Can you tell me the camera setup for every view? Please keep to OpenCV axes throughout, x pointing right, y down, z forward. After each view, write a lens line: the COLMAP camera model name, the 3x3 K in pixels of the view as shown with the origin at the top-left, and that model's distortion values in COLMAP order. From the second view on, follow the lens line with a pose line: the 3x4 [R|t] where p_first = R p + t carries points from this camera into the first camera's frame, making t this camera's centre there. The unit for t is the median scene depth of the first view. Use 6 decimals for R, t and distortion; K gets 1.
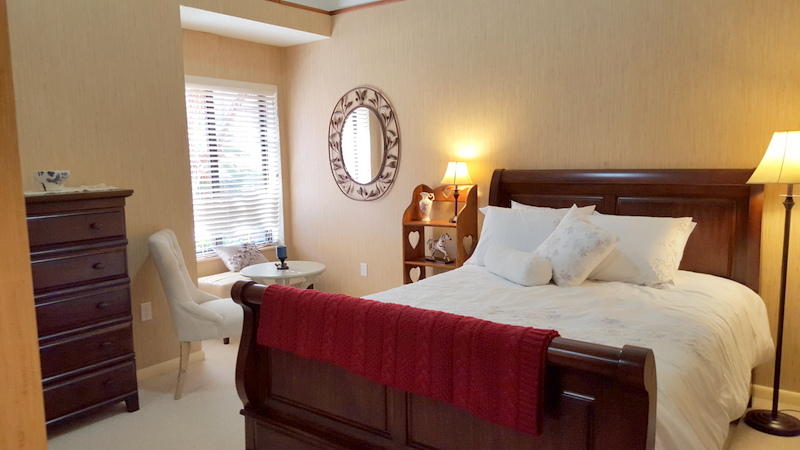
lens RADIAL K [[591.0, 0, 400.0], [0, 591.0, 225.0], [0, 0, 1]] dist [0.169336, -0.221524]
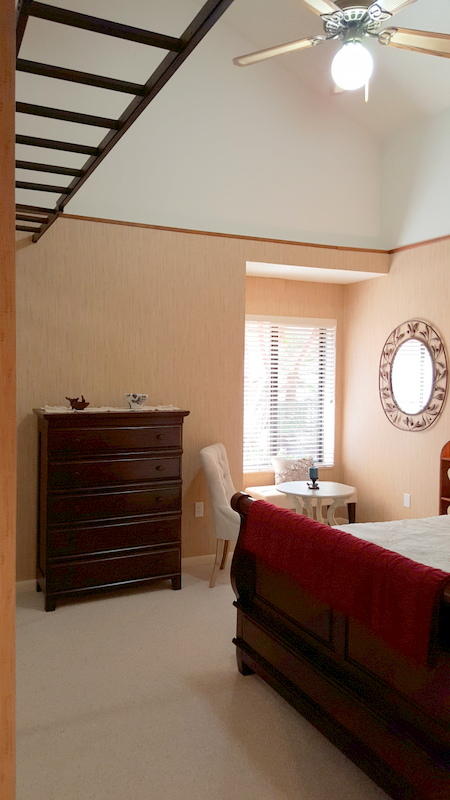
lens RADIAL K [[591.0, 0, 225.0], [0, 591.0, 400.0], [0, 0, 1]] dist [0.169336, -0.221524]
pose [[0.897258, 0.052289, -0.438399, 0.105959], [-0.084216, 0.995000, -0.053687, -0.012783], [0.433400, 0.085091, 0.897176, -0.052991]]
